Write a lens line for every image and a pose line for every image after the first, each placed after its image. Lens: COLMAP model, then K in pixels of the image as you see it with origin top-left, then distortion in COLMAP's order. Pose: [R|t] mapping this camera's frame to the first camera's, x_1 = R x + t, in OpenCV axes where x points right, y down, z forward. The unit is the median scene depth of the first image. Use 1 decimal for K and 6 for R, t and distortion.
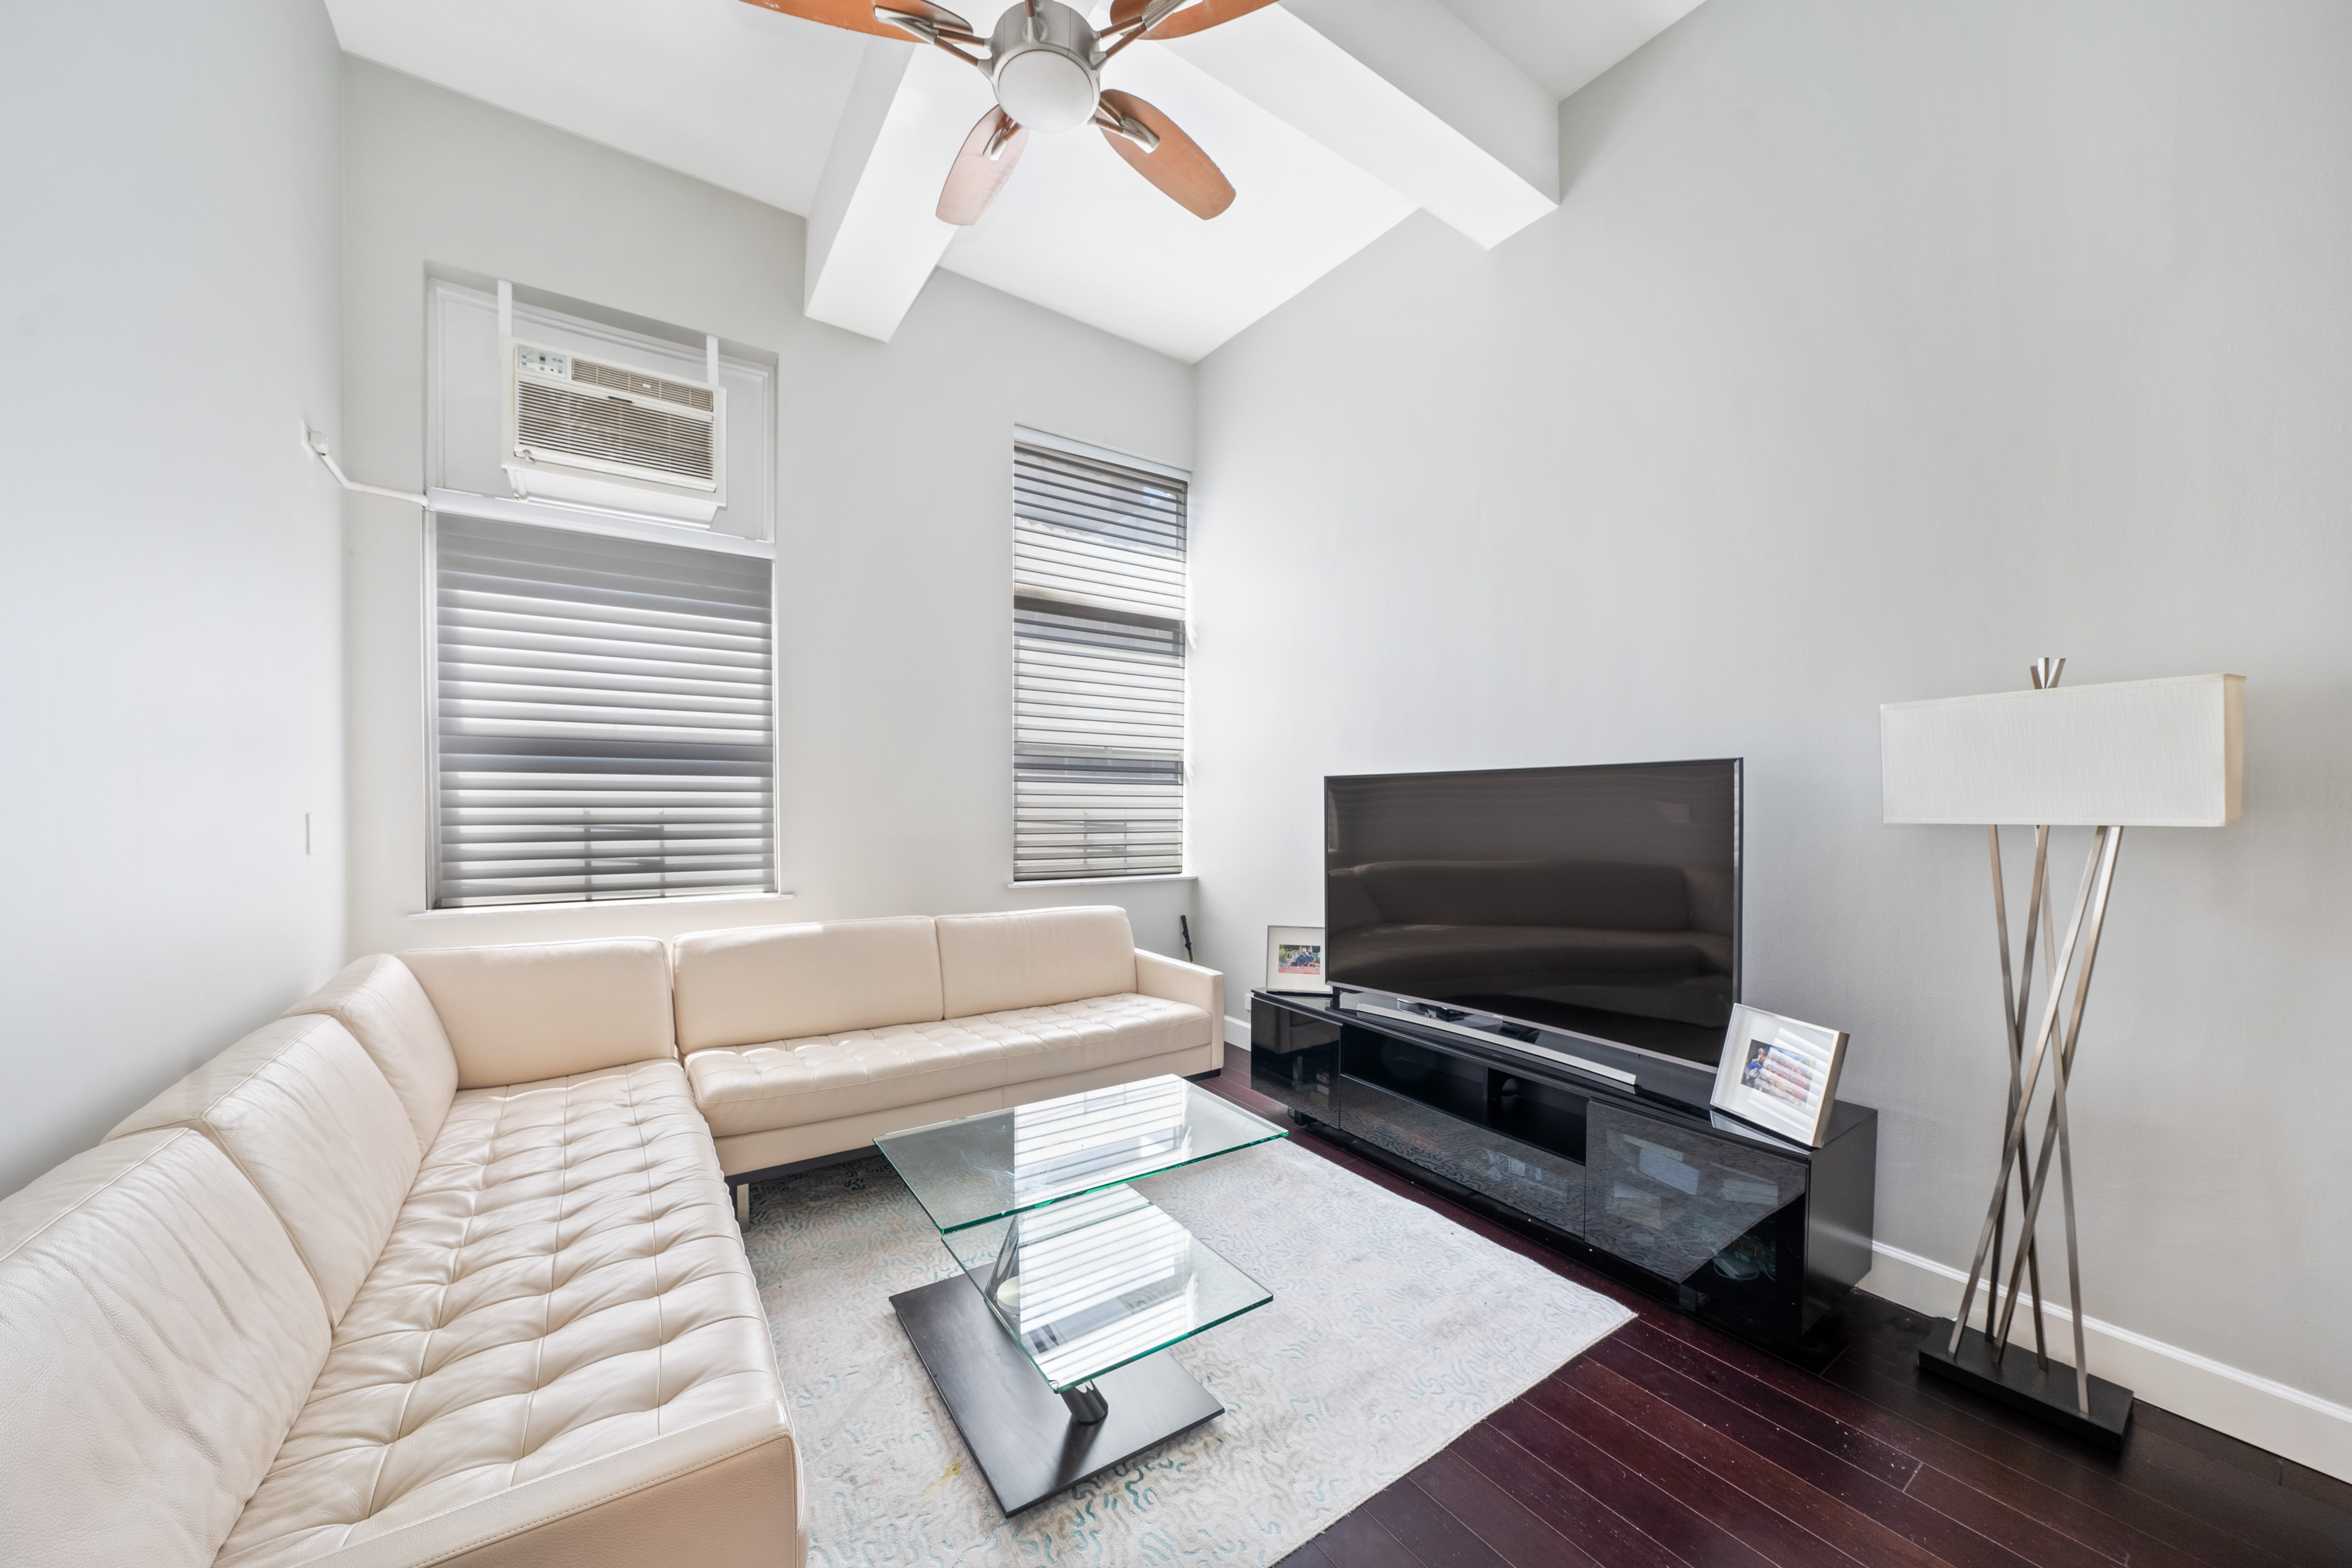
lens RADIAL K [[841.1, 0, 1175.4], [0, 841.1, 816.3], [0, 0, 1]] dist [-0.000734, 0.000007]
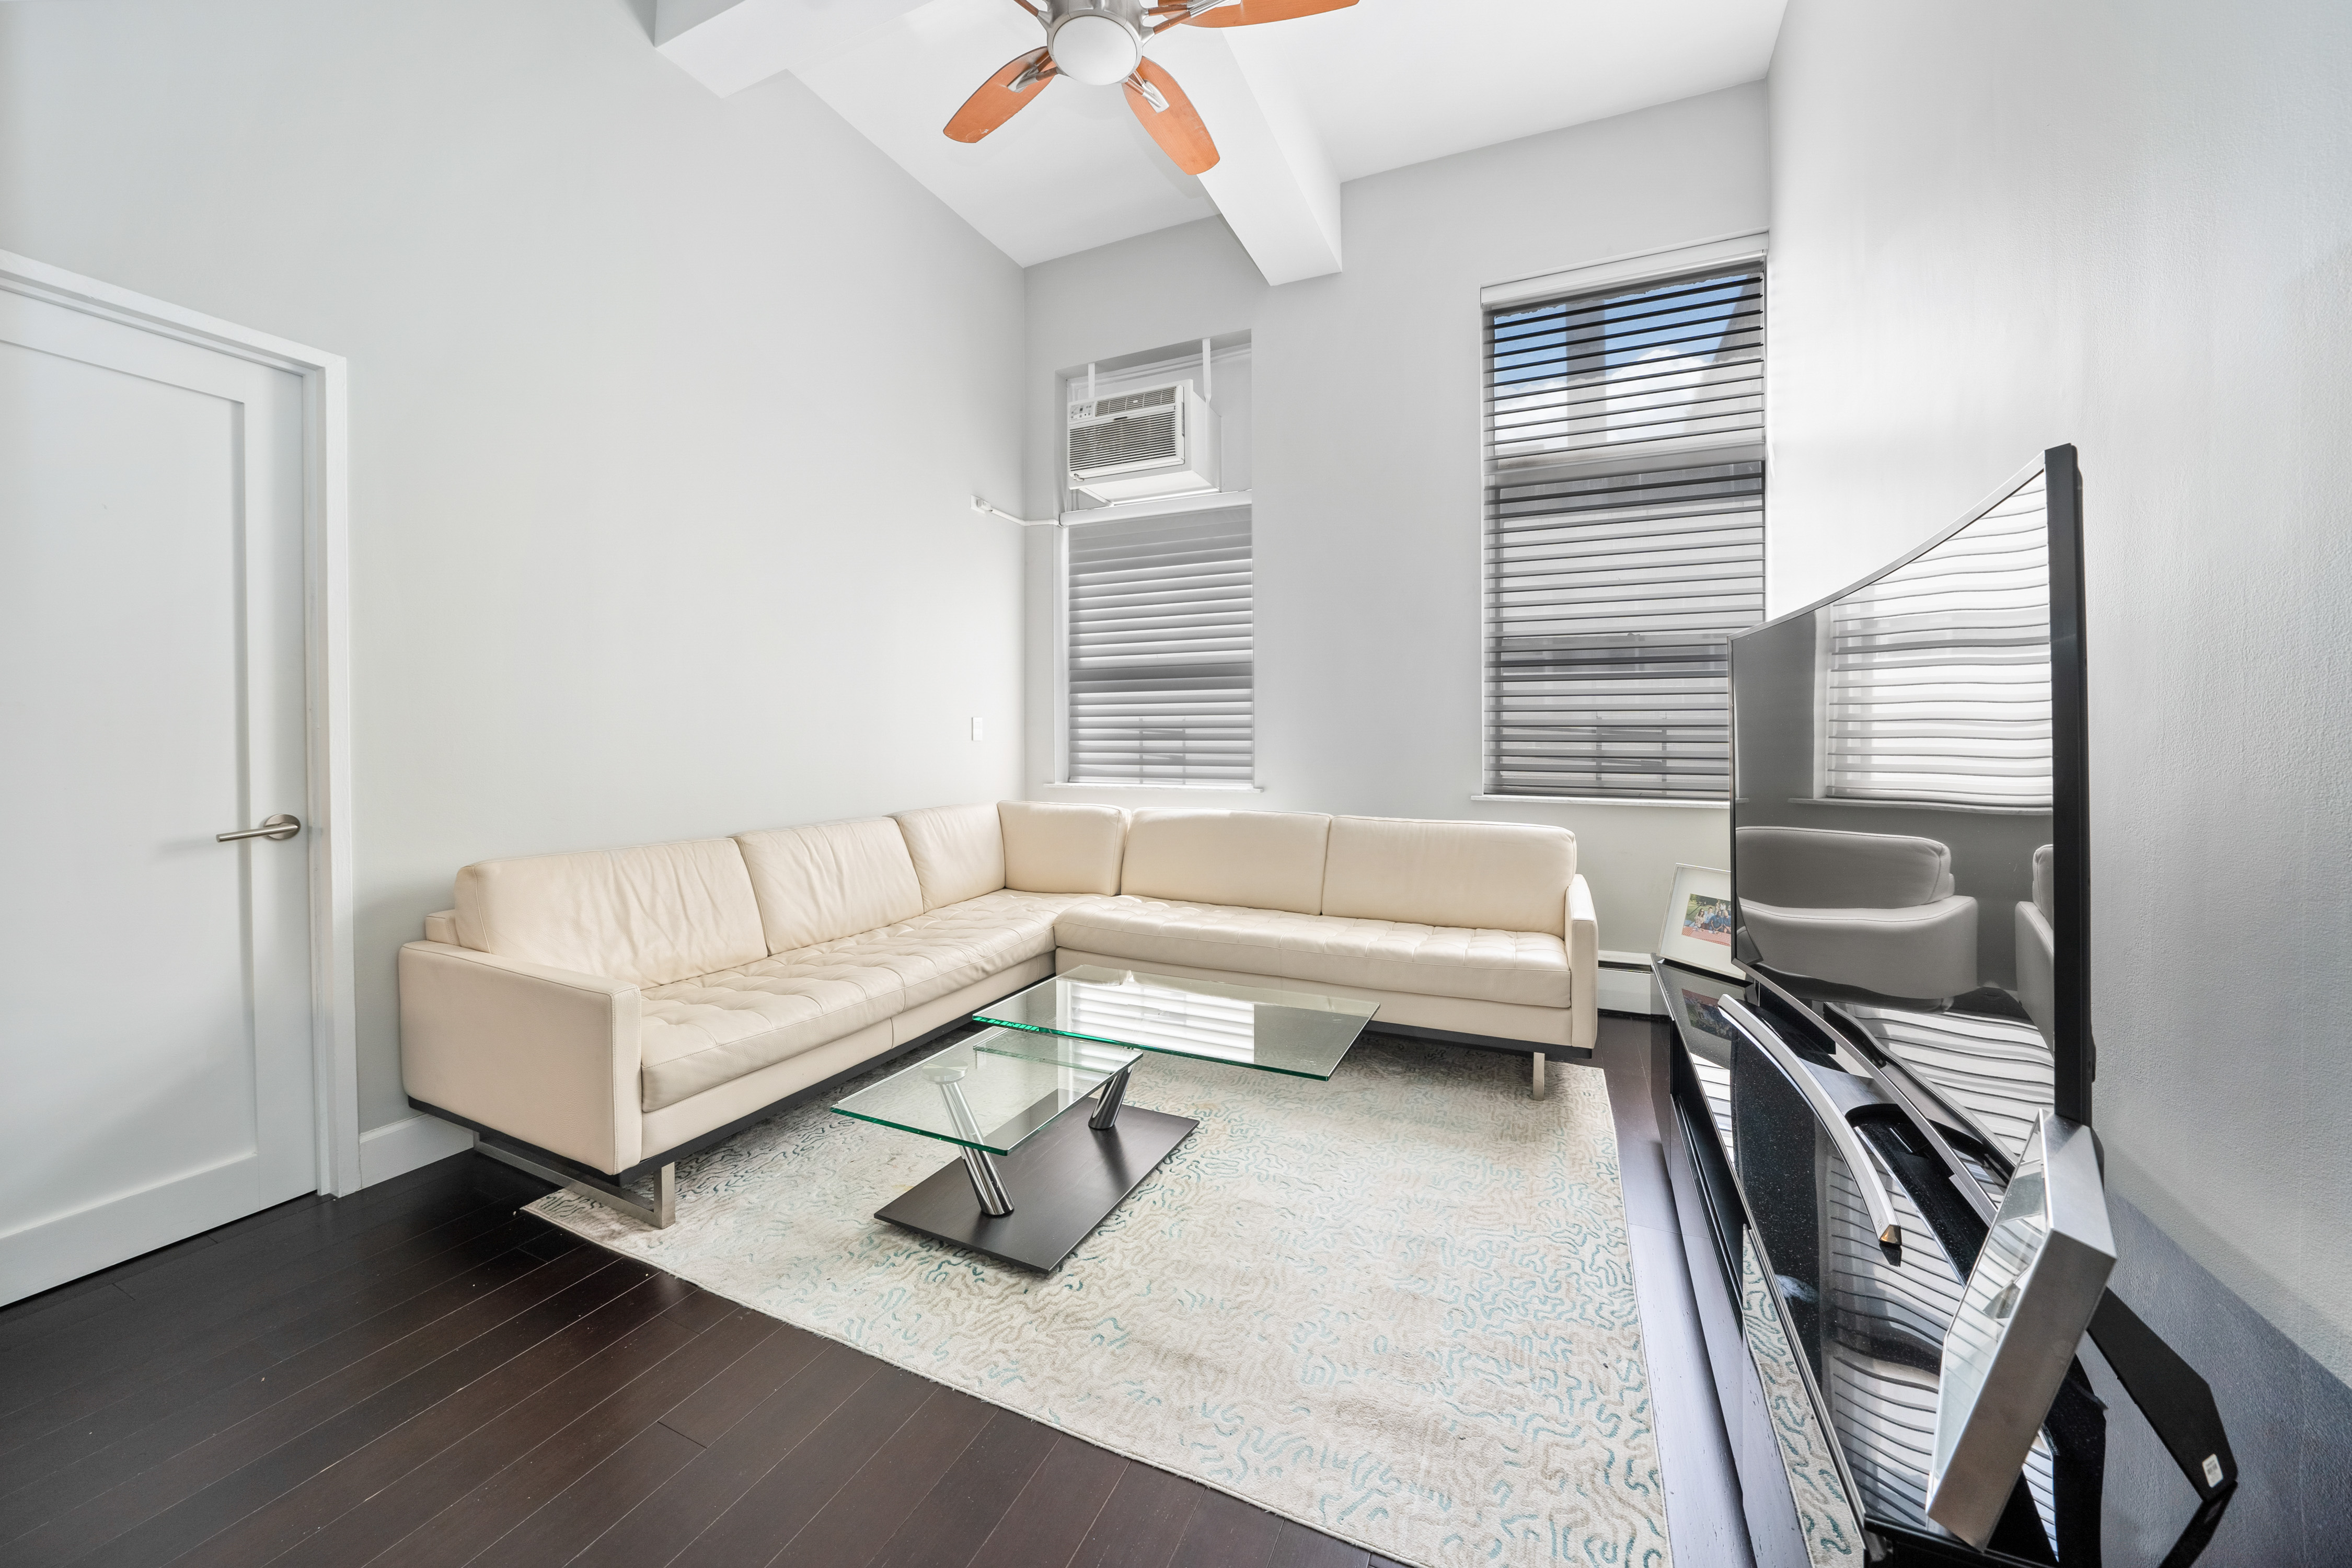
lens RADIAL K [[864.8, 0, 1176.7], [0, 864.8, 738.7], [0, 0, 1]] dist [-0.000153, -0.000001]
pose [[0.524677, -0.004759, -0.851288, 0.516061], [-0.009359, 0.999892, -0.011358, 0.040536], [0.851250, 0.013927, 0.524576, 0.292396]]
